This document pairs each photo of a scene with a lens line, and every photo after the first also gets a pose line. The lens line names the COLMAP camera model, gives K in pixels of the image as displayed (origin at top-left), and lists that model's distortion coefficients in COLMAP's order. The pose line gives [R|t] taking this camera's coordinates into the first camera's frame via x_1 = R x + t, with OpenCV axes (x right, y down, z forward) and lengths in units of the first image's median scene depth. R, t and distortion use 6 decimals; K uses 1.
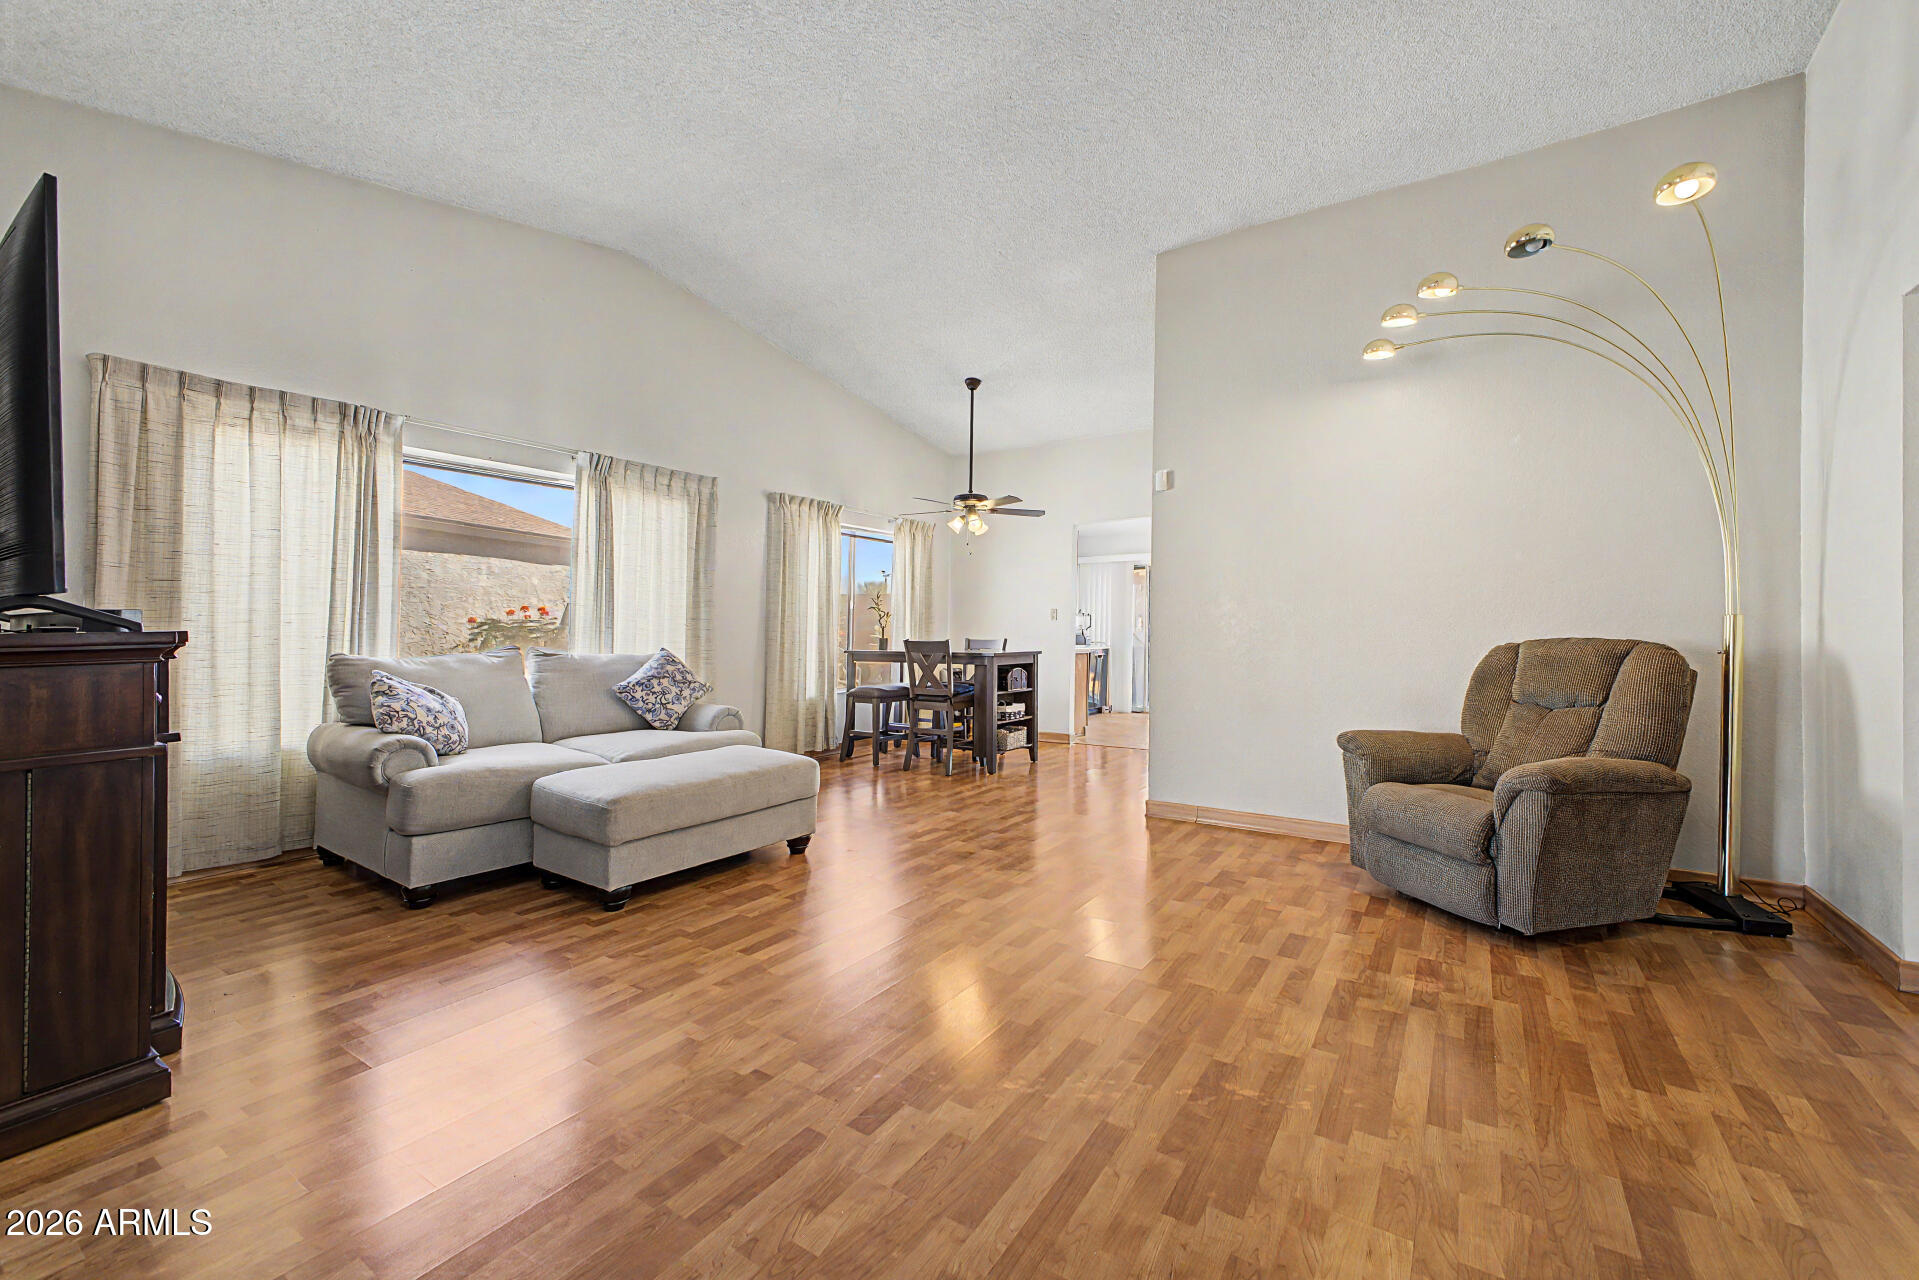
lens RADIAL K [[758.2, 0, 954.0], [0, 758.2, 630.2], [0, 0, 1]] dist [0.005267, -0.003406]
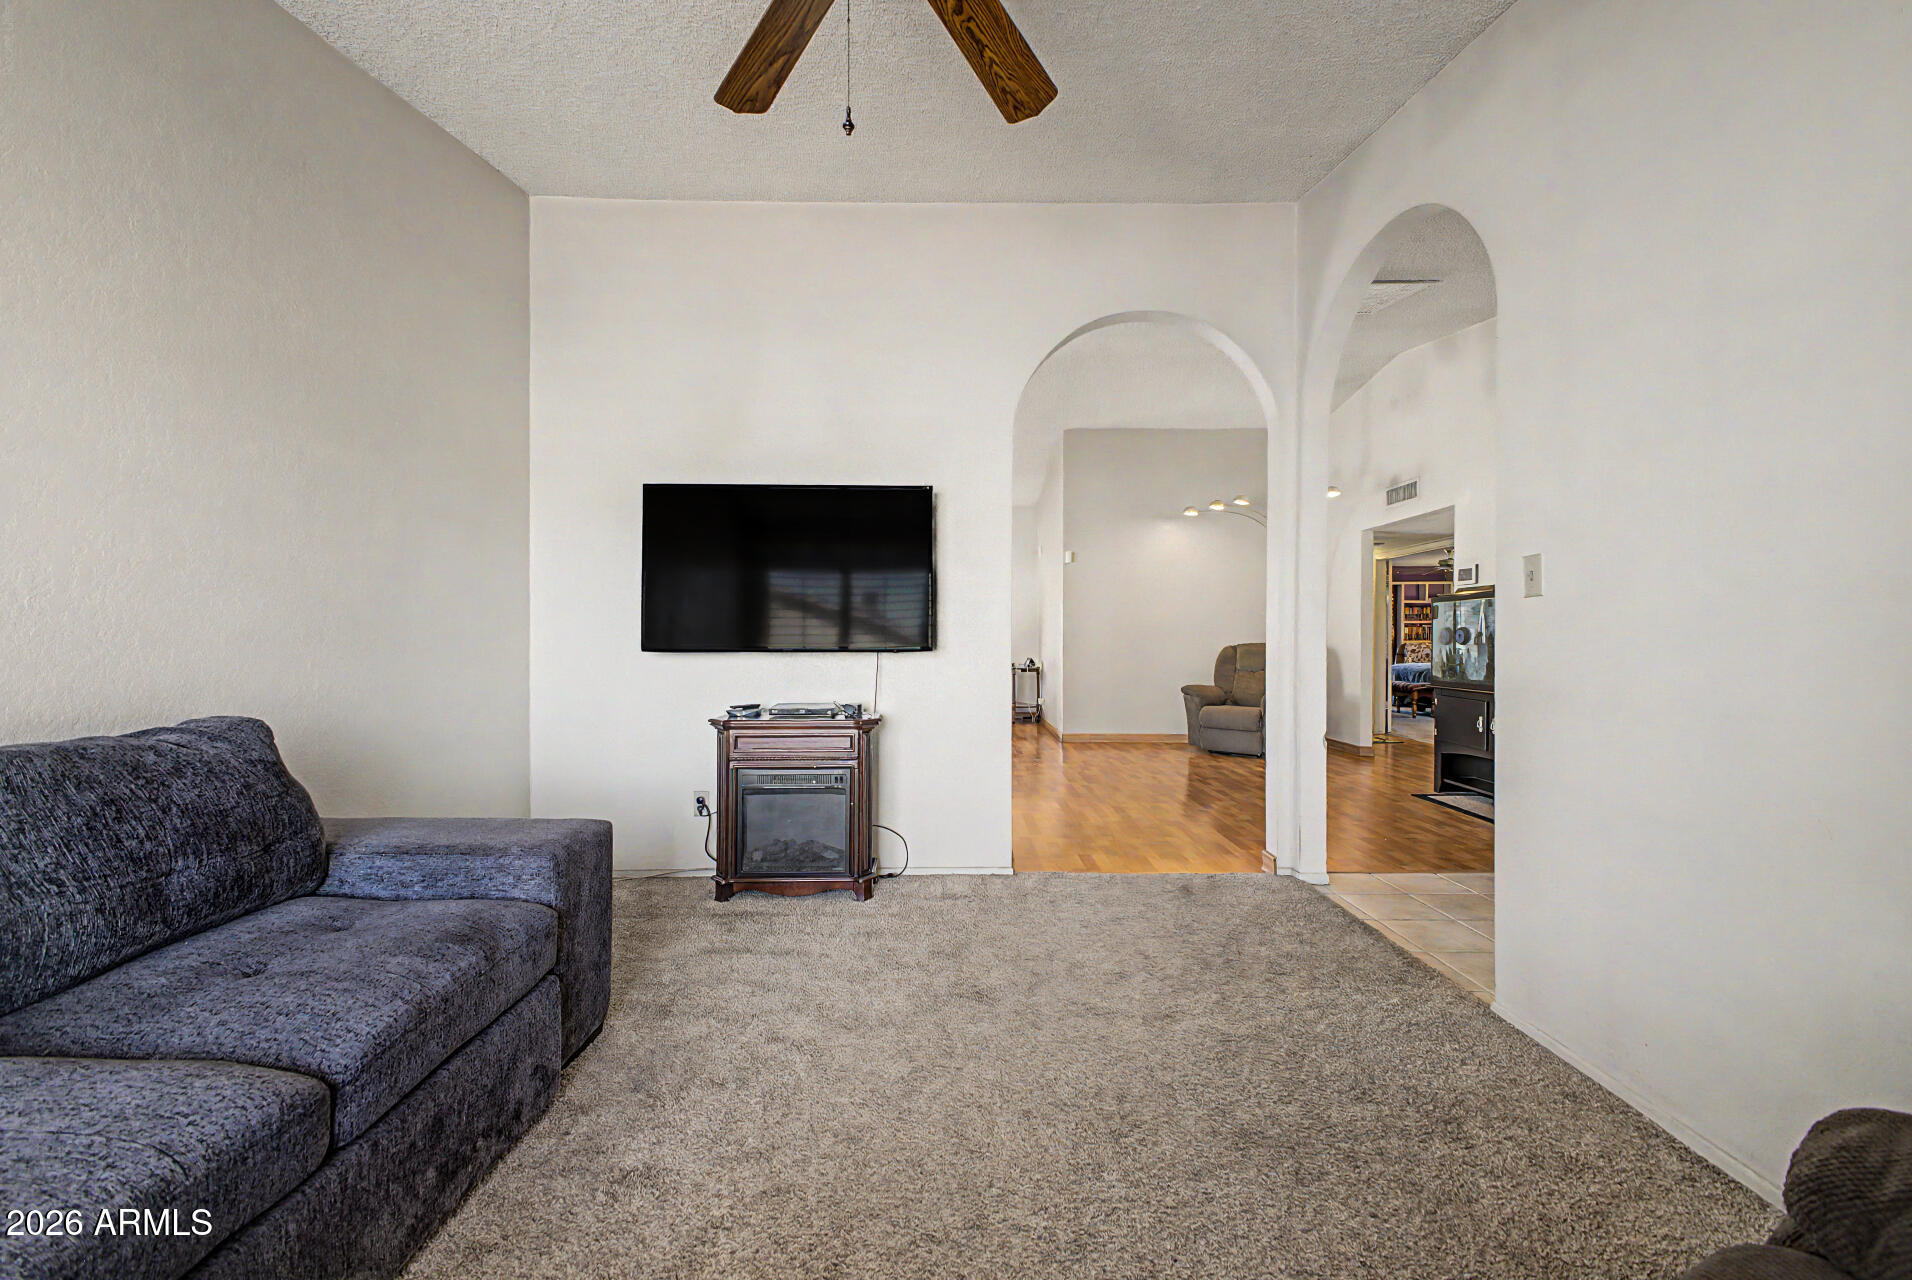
lens RADIAL K [[755.5, 0, 948.8], [0, 755.5, 641.6], [0, 0, 1]] dist [0.005267, -0.003406]
pose [[0.830766, -0.015194, 0.556415, -1.311623], [0.007674, 0.999845, 0.015845, -0.038154], [-0.556570, -0.008894, 0.830753, -0.442048]]
